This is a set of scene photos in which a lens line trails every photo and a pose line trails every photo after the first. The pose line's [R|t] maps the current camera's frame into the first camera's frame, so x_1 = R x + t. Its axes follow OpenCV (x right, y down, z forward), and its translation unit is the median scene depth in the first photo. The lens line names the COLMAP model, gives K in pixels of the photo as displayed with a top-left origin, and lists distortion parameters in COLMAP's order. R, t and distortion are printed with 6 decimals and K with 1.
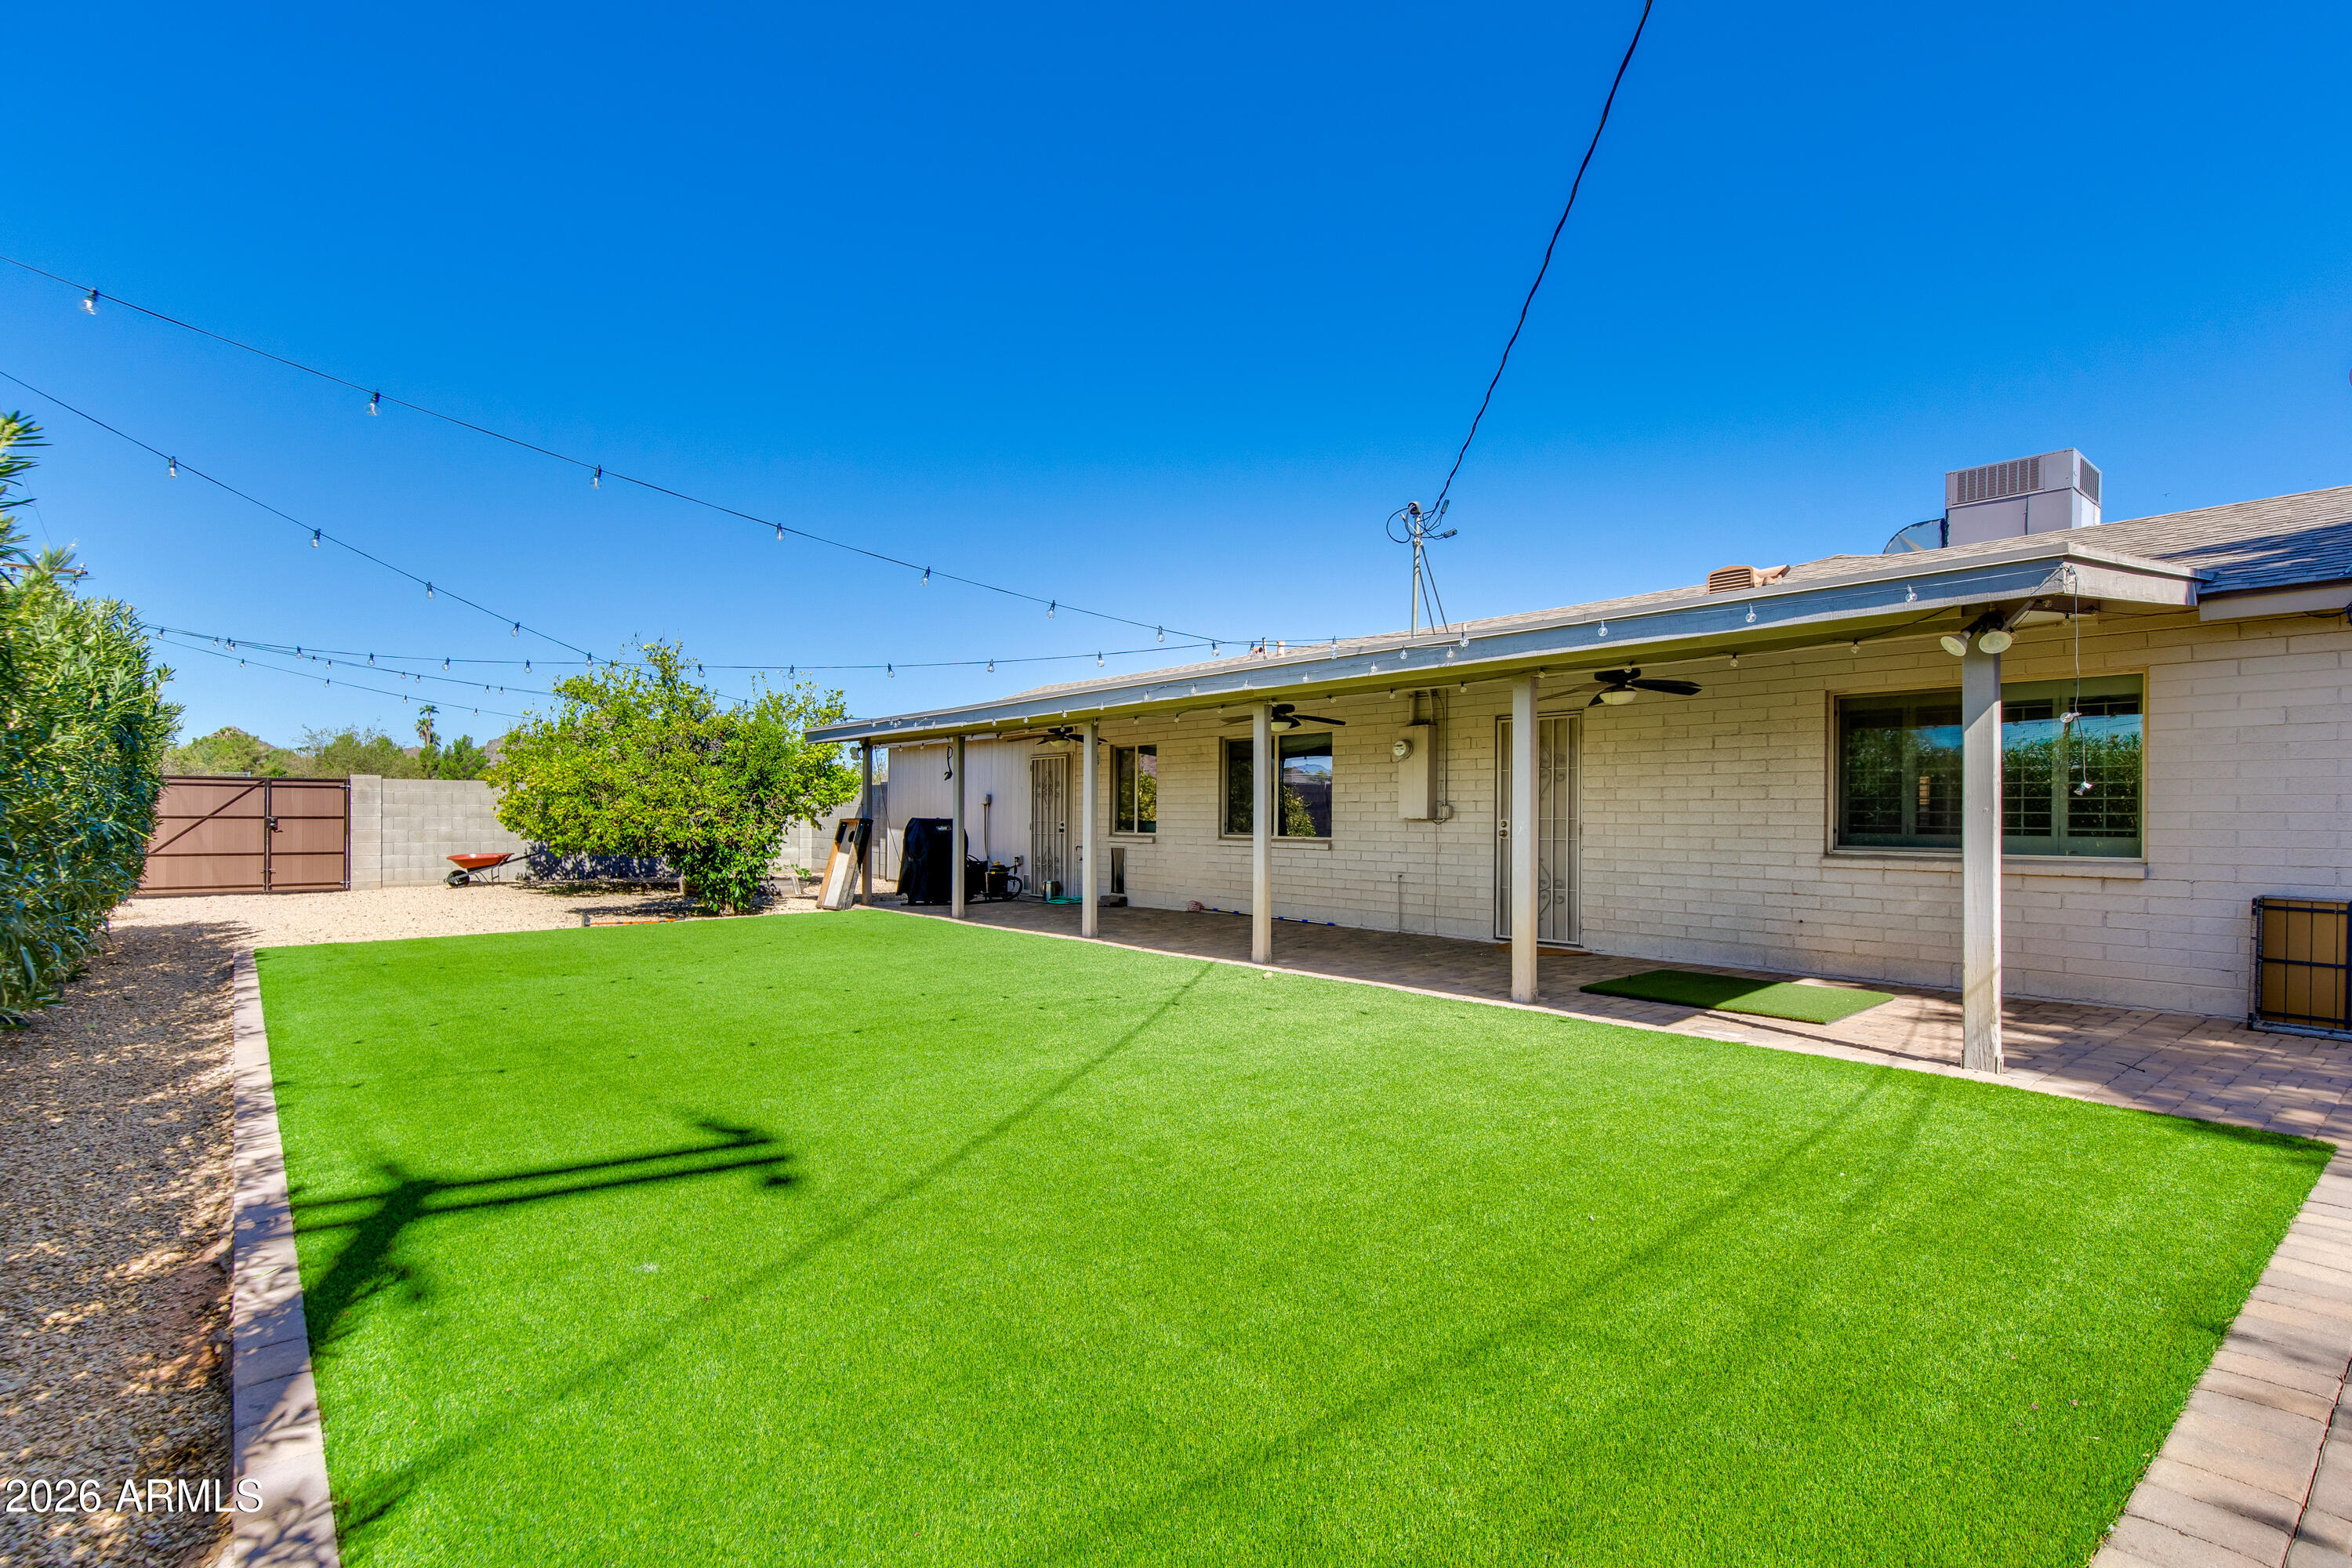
lens RADIAL K [[1135.7, 0, 1165.4], [0, 1135.7, 813.5], [0, 0, 1]] dist [0.001471, 0.000128]
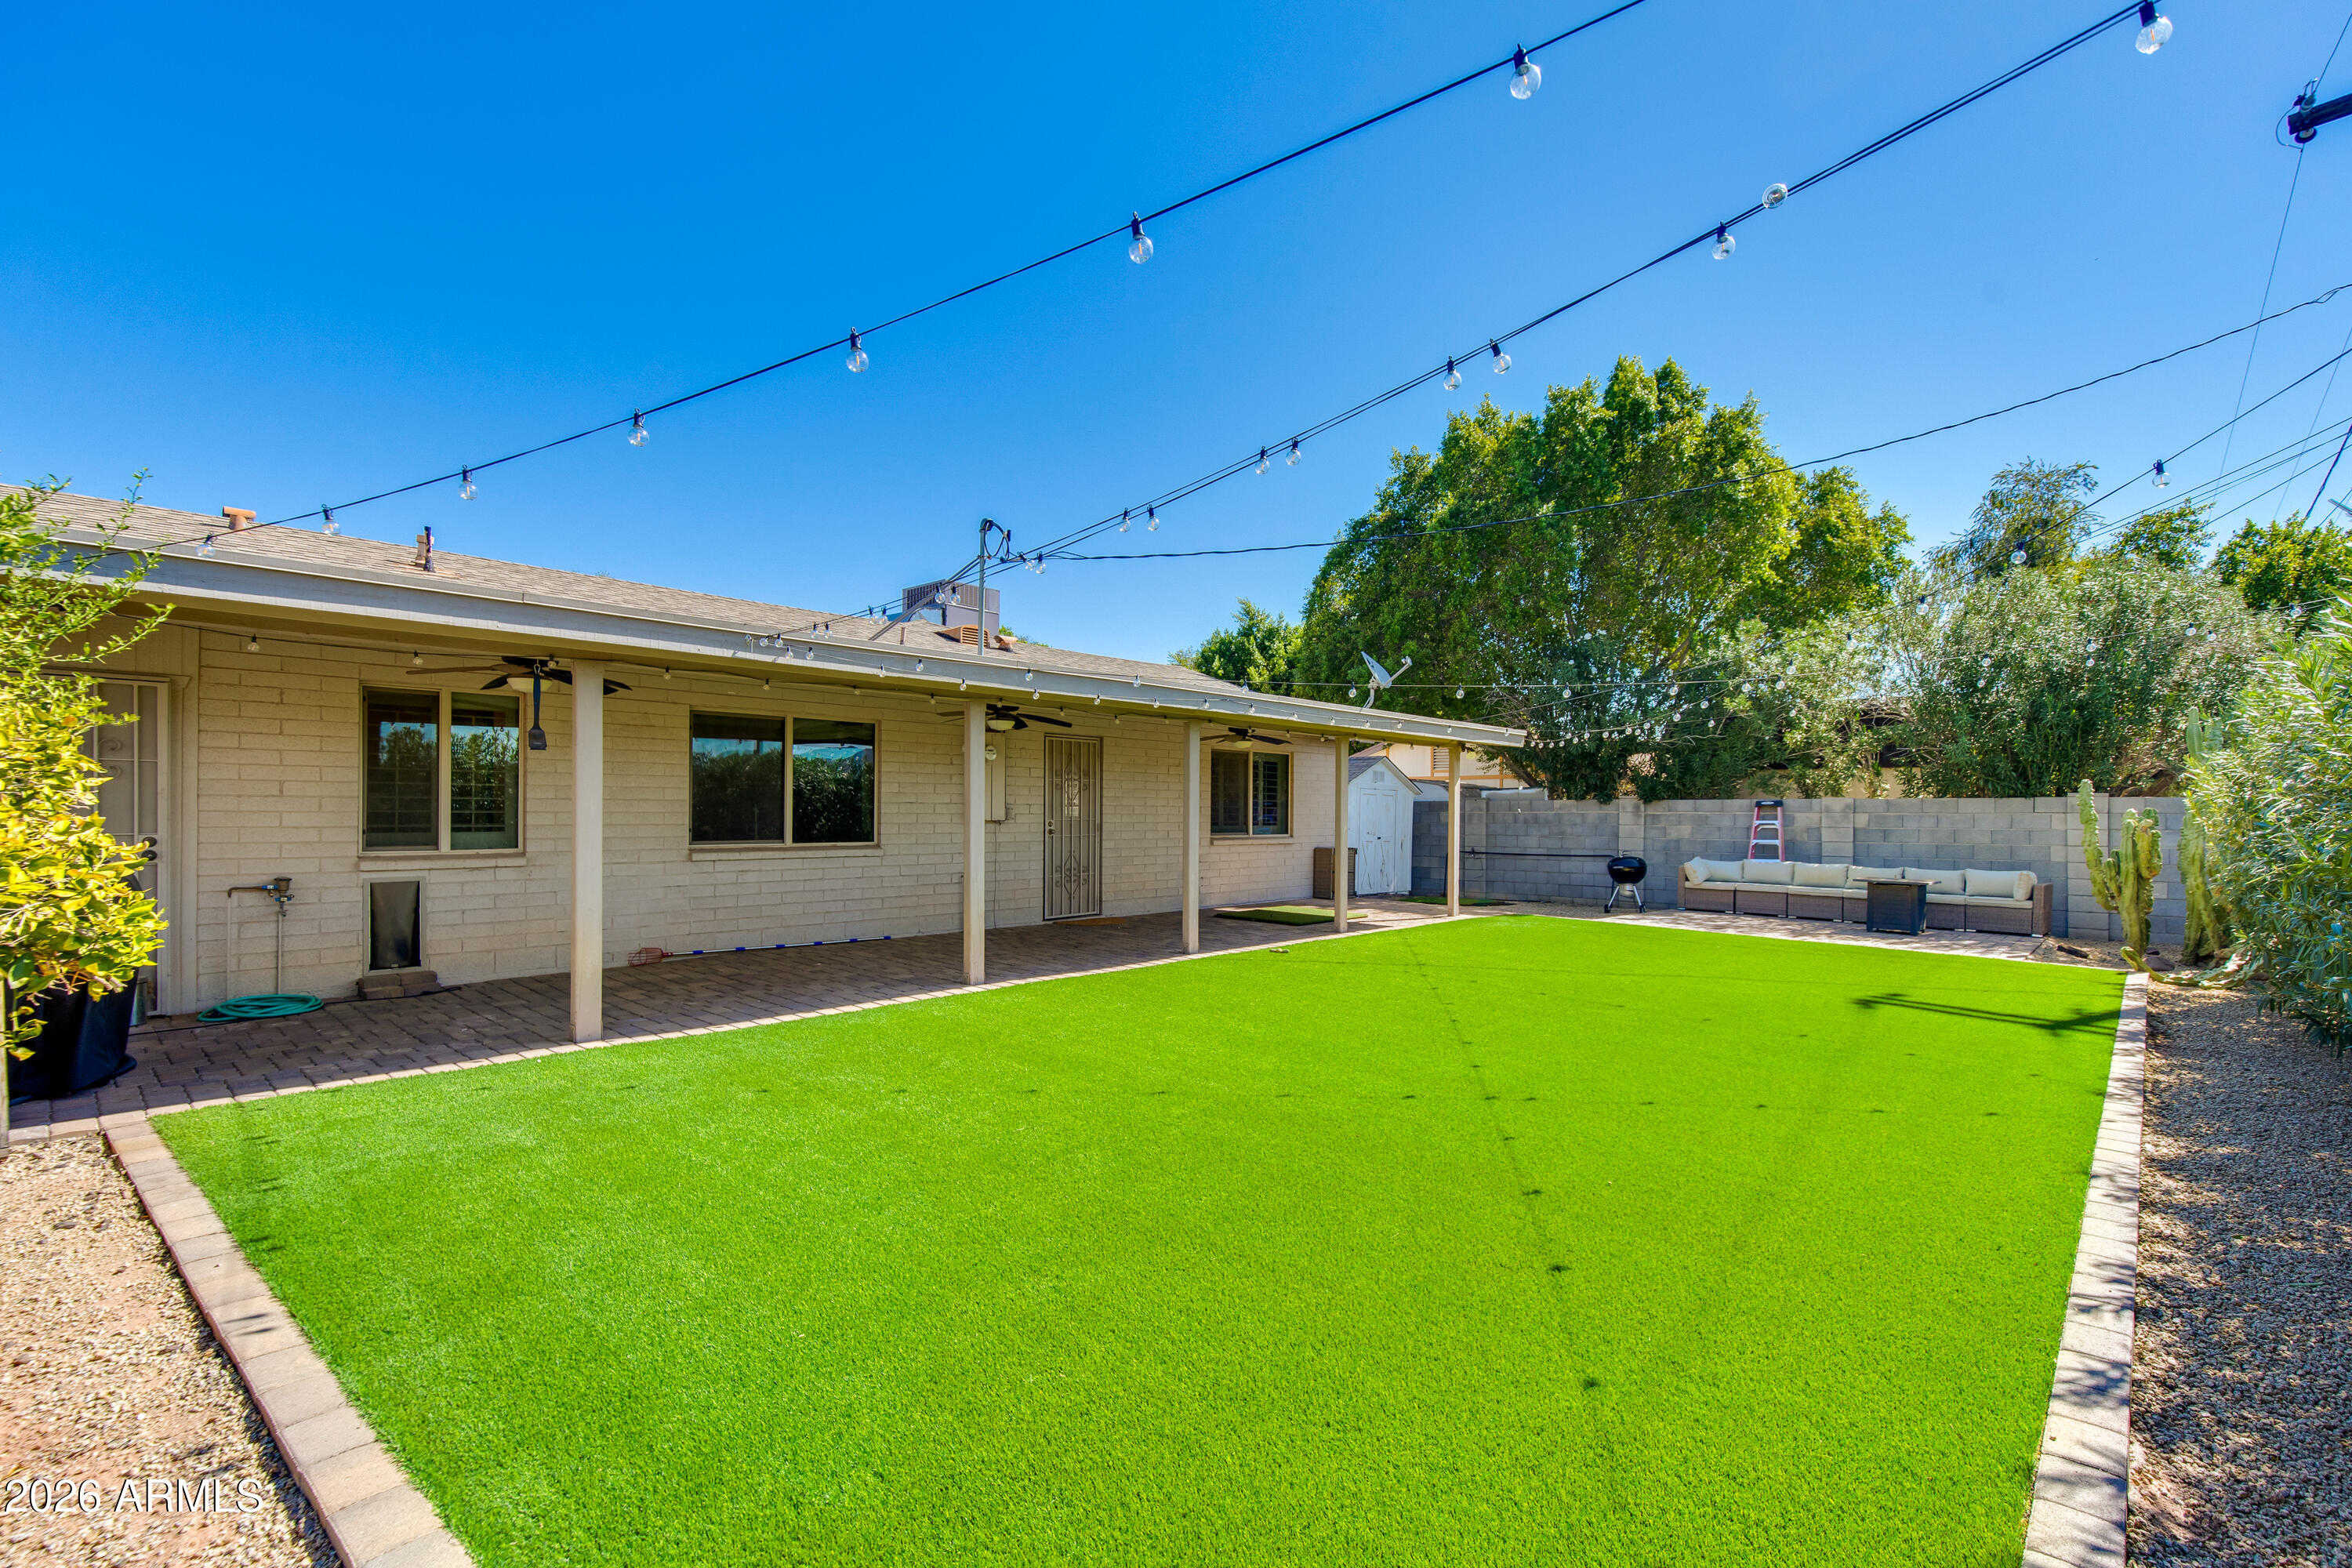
lens RADIAL K [[1085.5, 0, 1182.3], [0, 1085.5, 808.0], [0, 0, 1]] dist [0.009564, -0.000097]
pose [[-0.155070, 0.003465, 0.987897, -0.661167], [-0.003567, 0.999985, -0.004067, -0.002718], [-0.987897, -0.004154, -0.155055, 0.801977]]
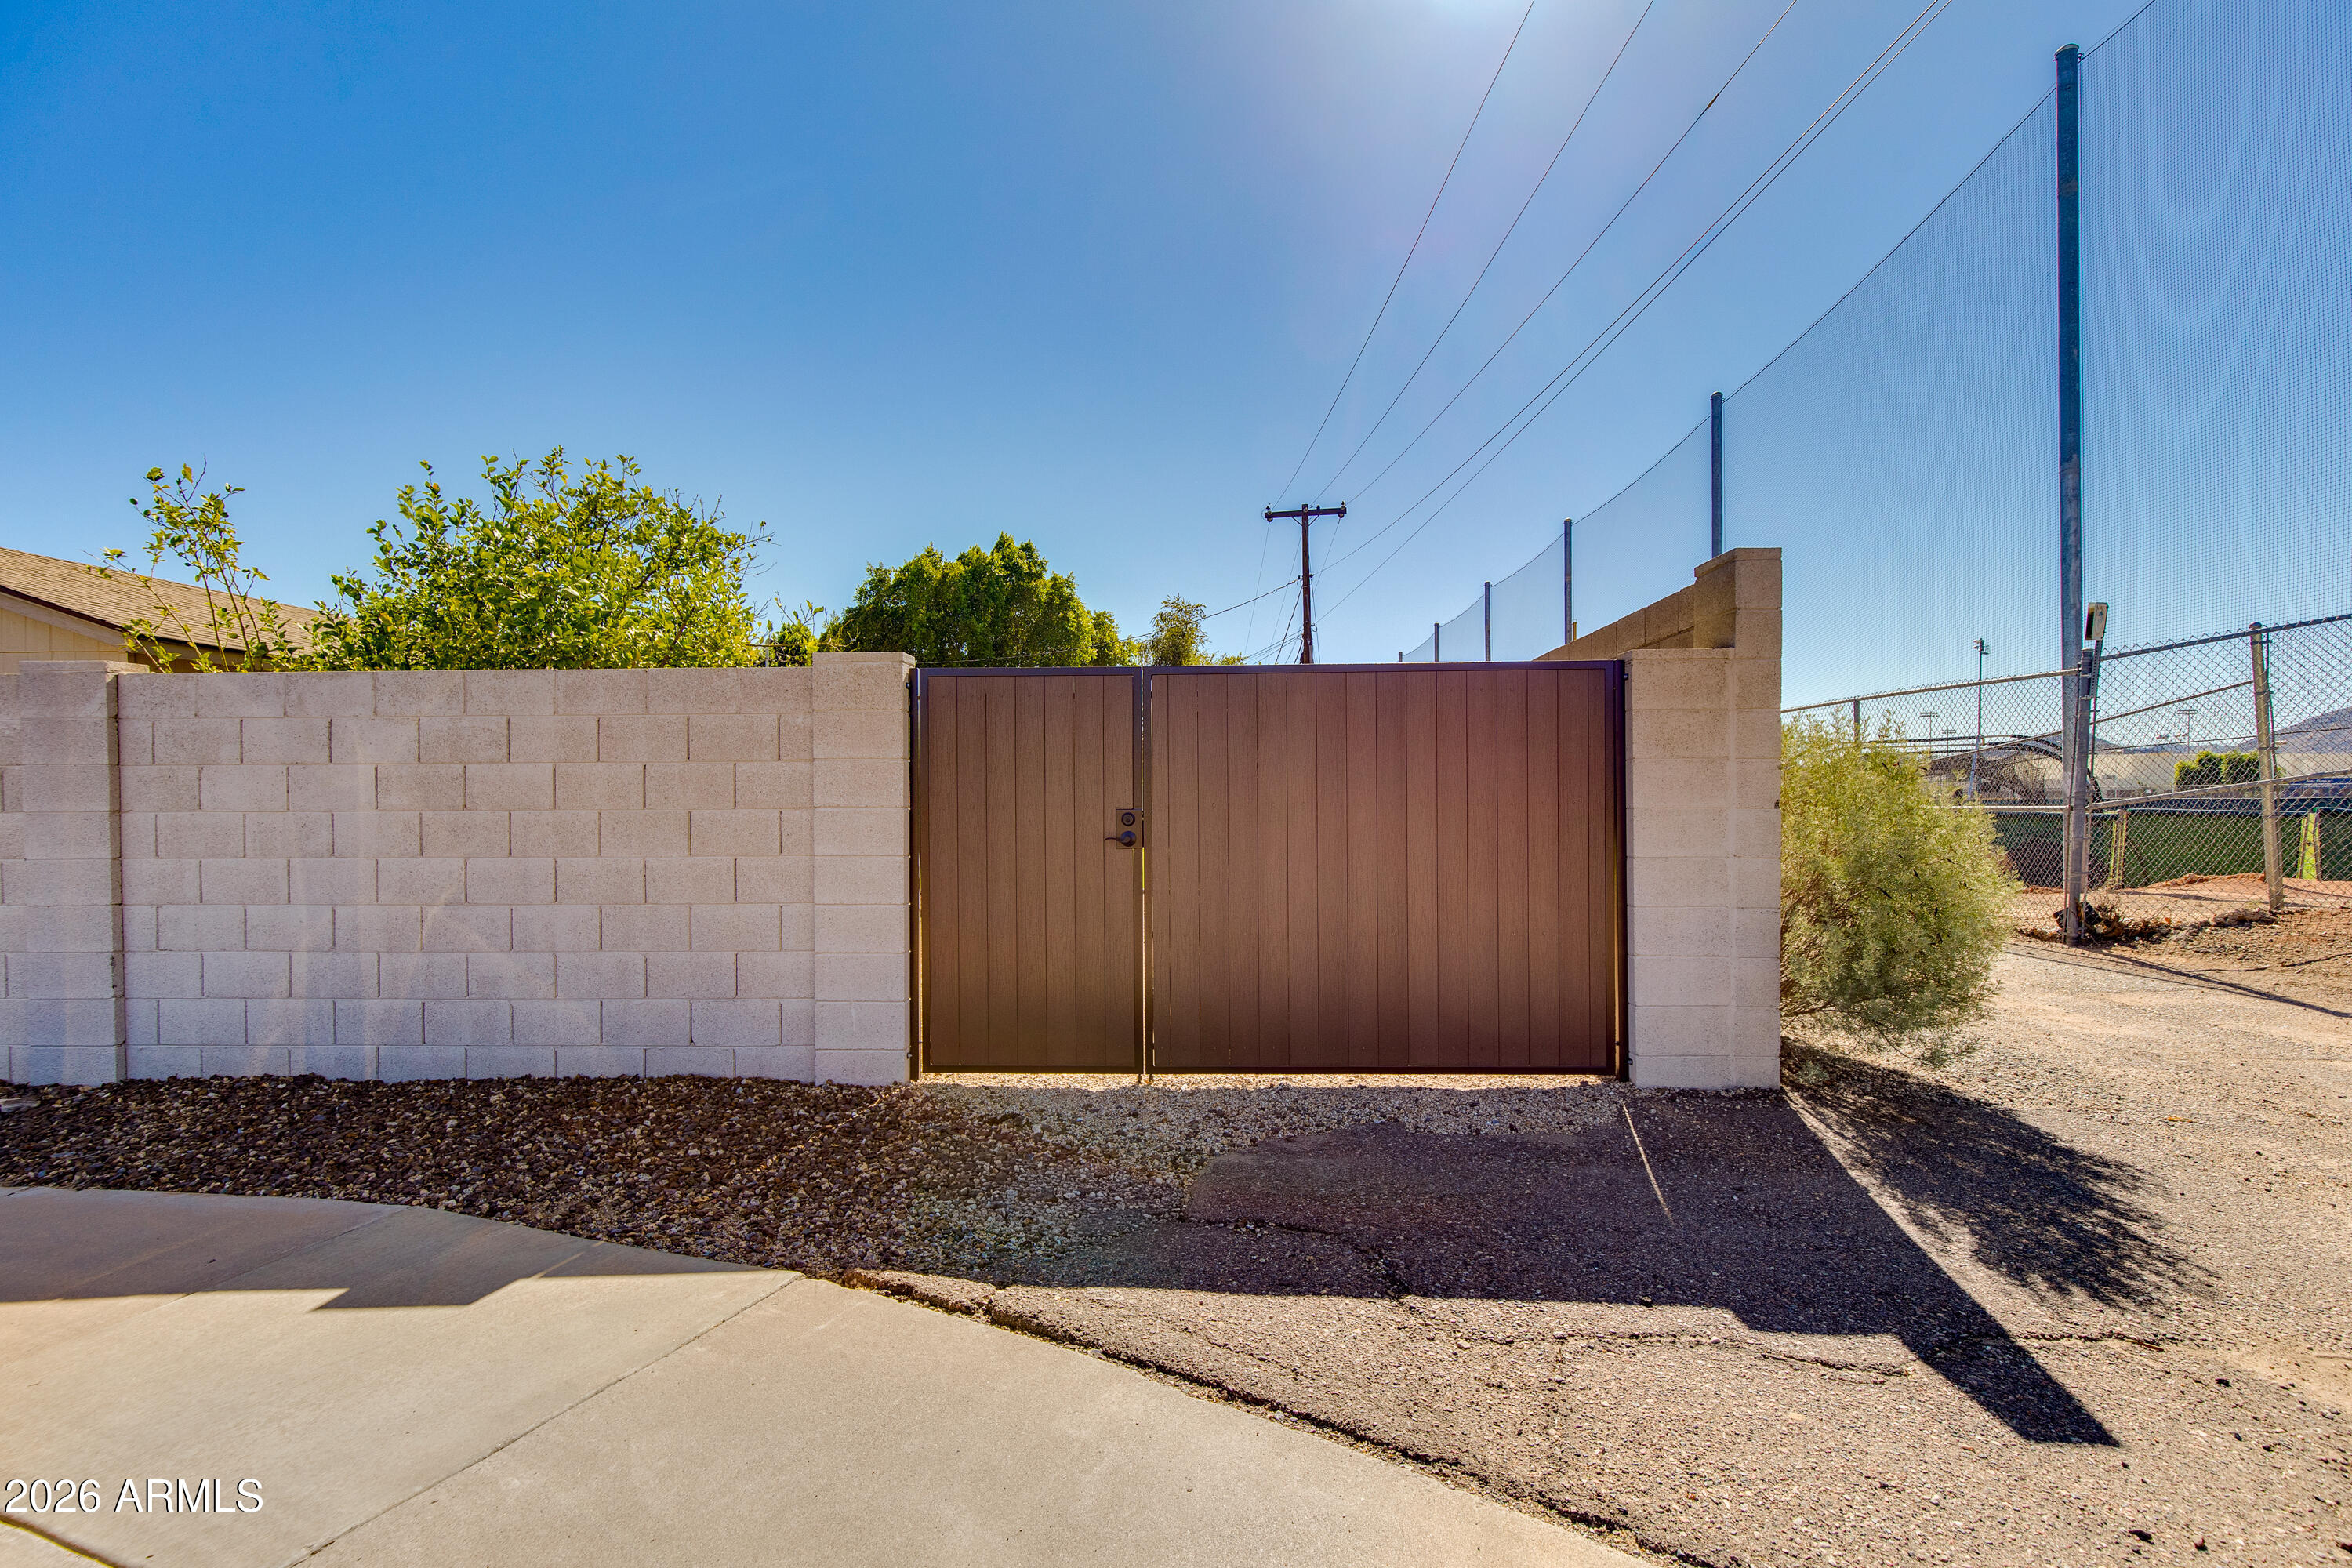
lens RADIAL K [[1071.5, 0, 1173.6], [0, 1071.5, 807.6], [0, 0, 1]] dist [0.007886, -0.000873]
pose [[-0.740506, -0.009473, 0.671983, -1.260620], [0.000543, 0.999892, 0.014694, -0.013295], [-0.672050, 0.011246, -0.740421, 1.554012]]
